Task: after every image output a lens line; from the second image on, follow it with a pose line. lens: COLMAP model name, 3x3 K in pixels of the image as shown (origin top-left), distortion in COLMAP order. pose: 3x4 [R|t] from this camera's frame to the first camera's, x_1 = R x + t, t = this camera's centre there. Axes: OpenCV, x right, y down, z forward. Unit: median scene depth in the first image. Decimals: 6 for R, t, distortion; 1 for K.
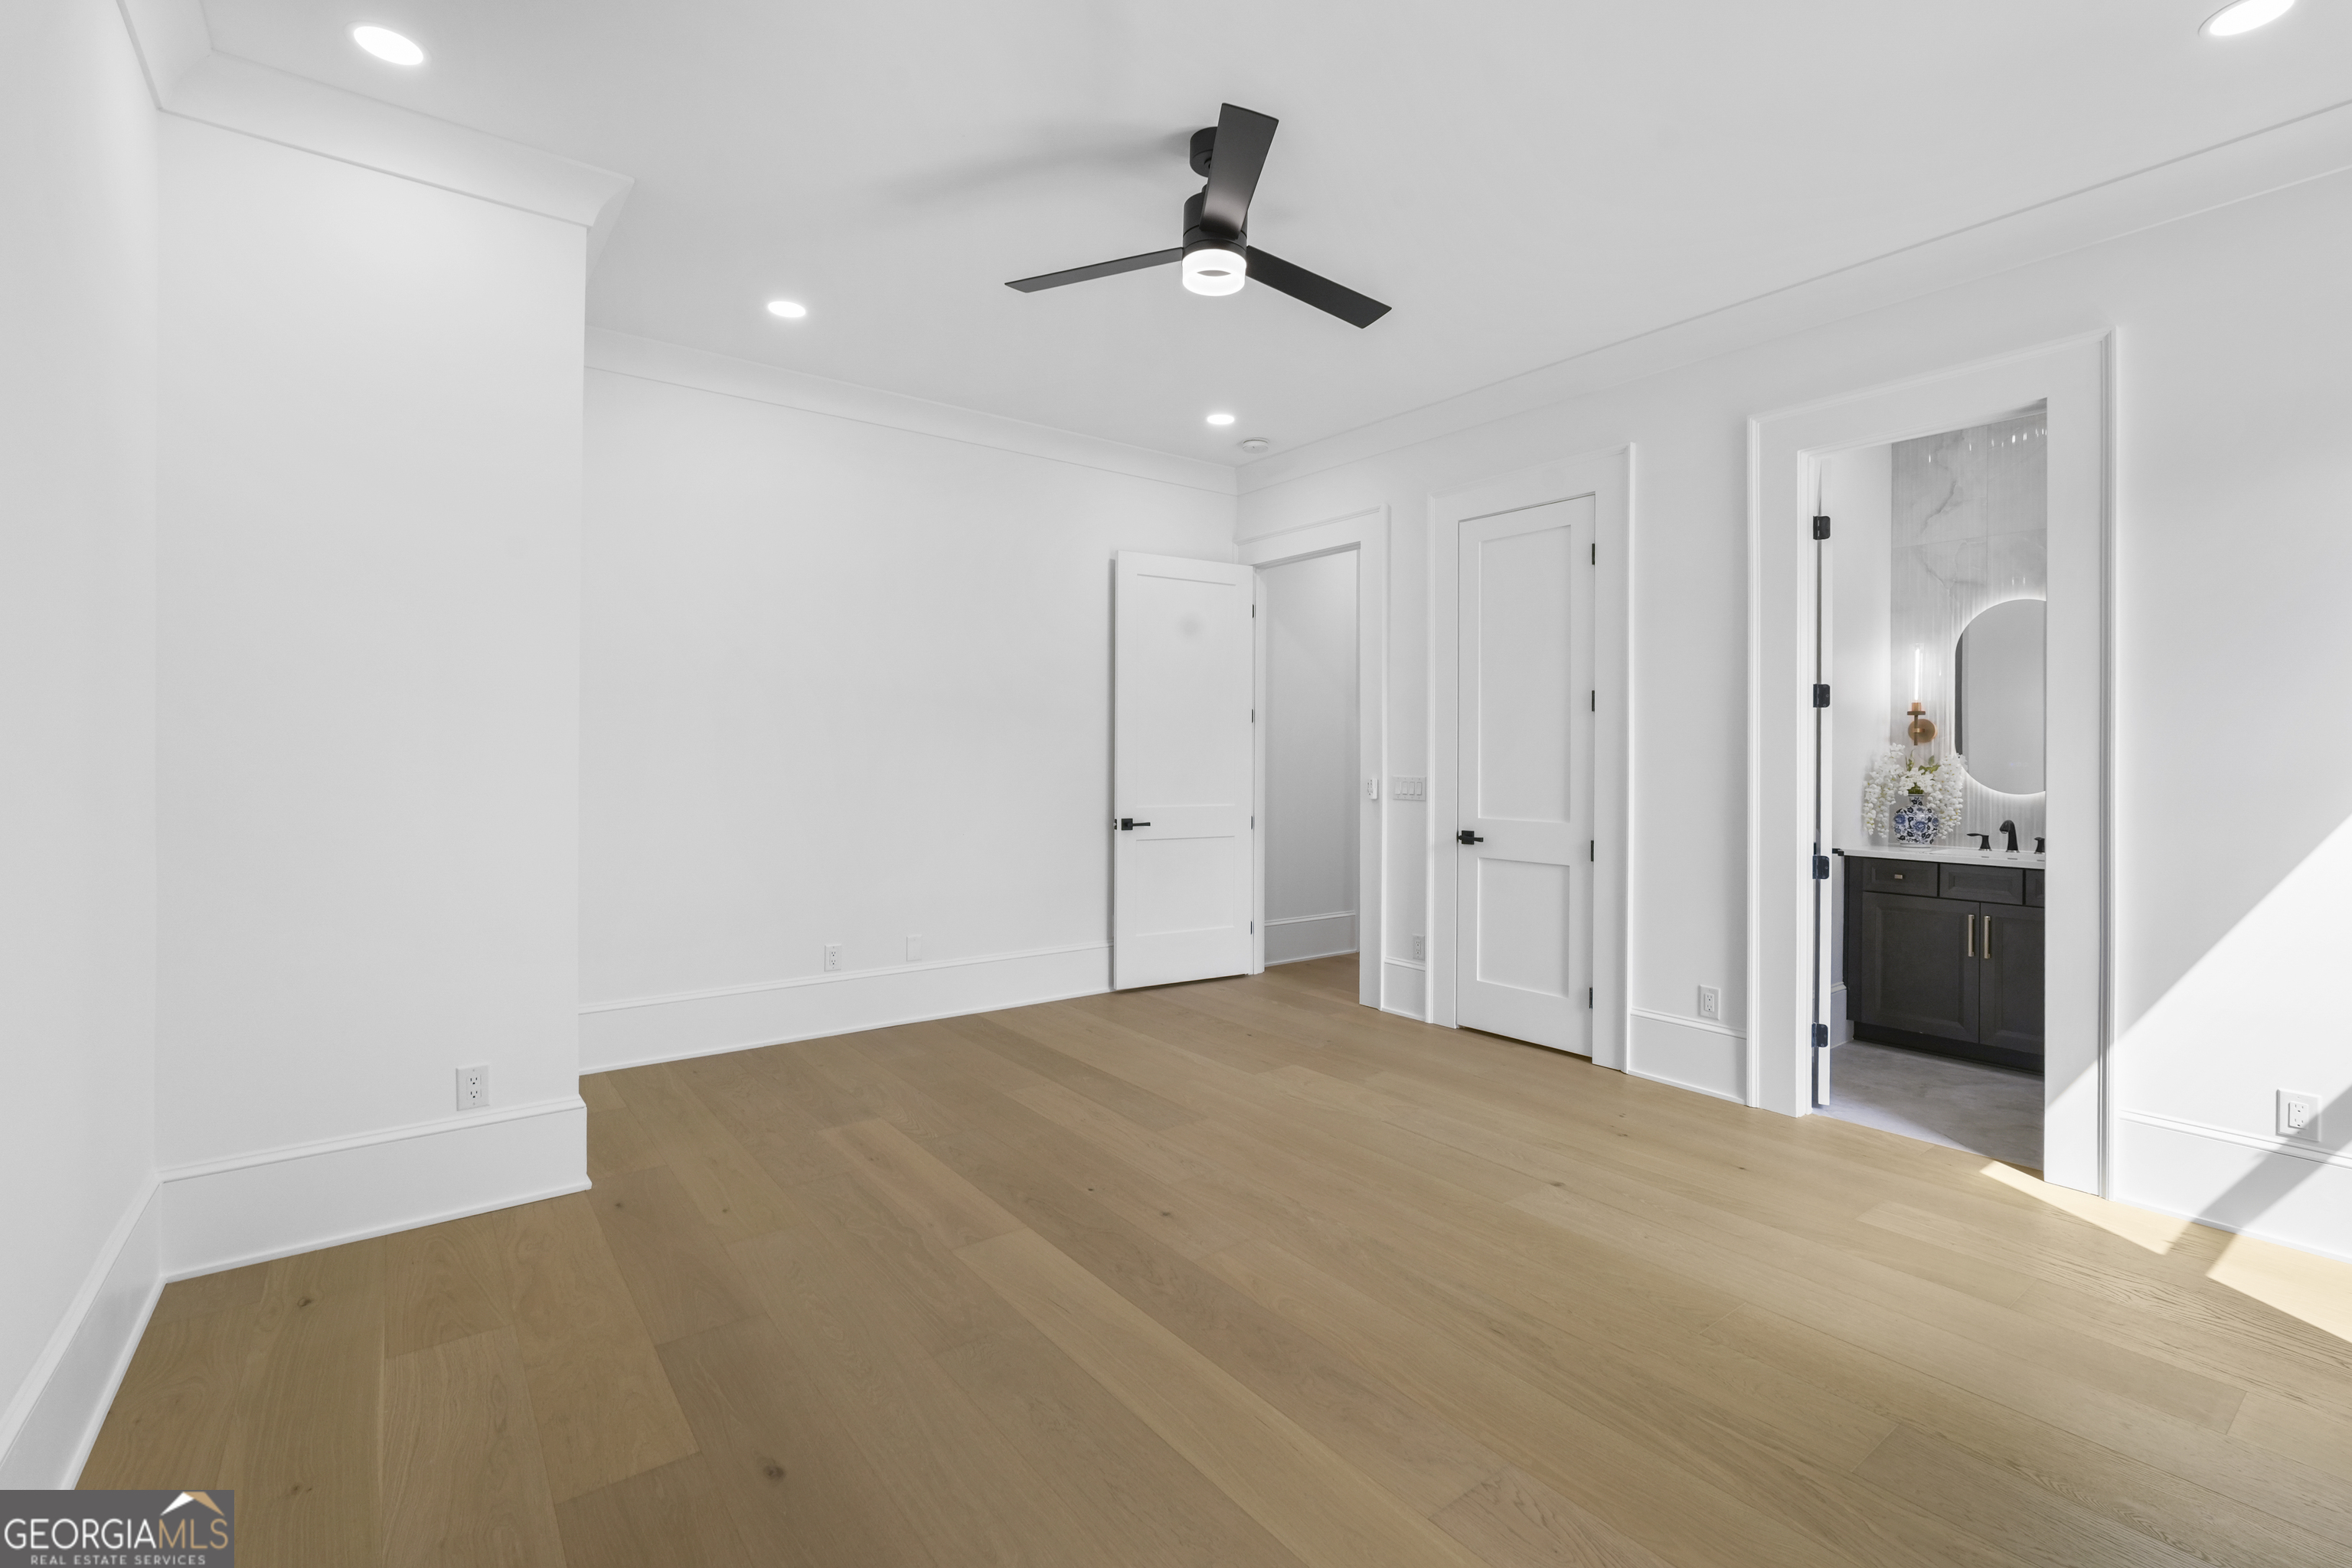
lens RADIAL K [[1028.1, 0, 1184.5], [0, 1028.1, 769.6], [0, 0, 1]] dist [-0.011575, 0.004620]
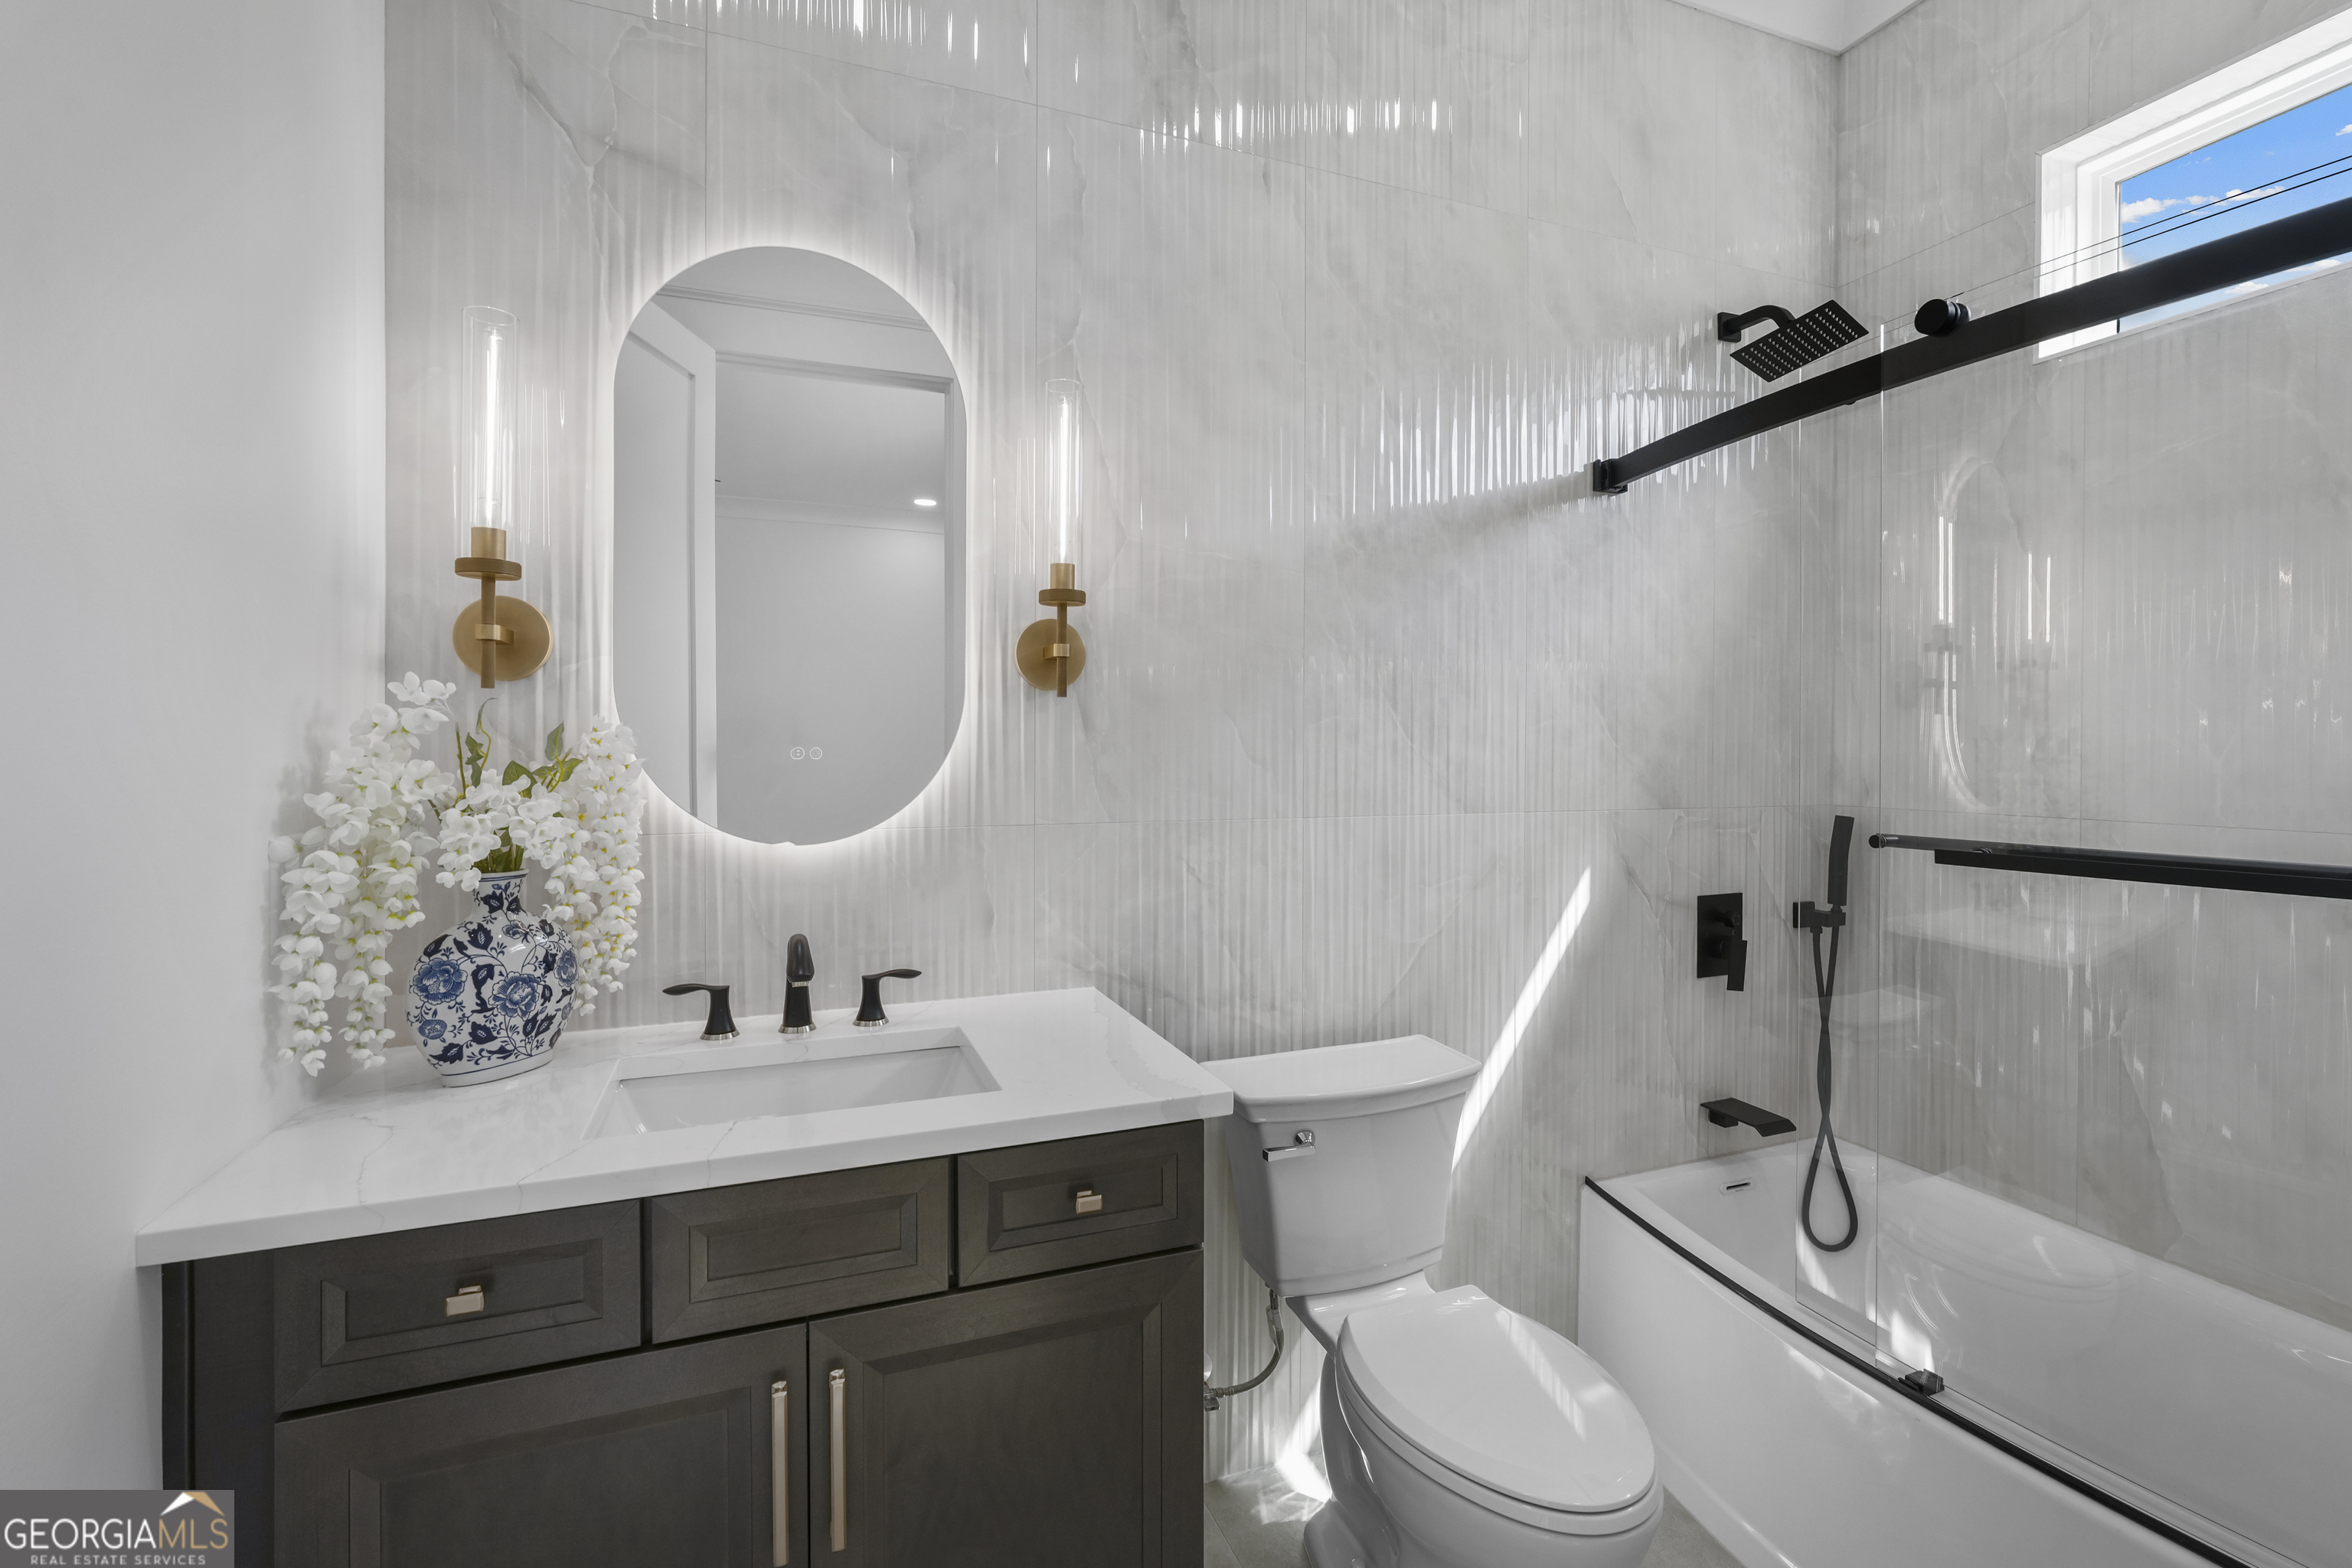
lens RADIAL K [[1028.1, 0, 1186.8], [0, 1028.1, 765.0], [0, 0, 1]] dist [-0.011575, 0.004620]
pose [[0.270362, -0.008895, 0.962718, 0.511865], [0.007826, 0.999945, 0.007041, -0.003756], [-0.962727, 0.005631, 0.270416, 0.761270]]
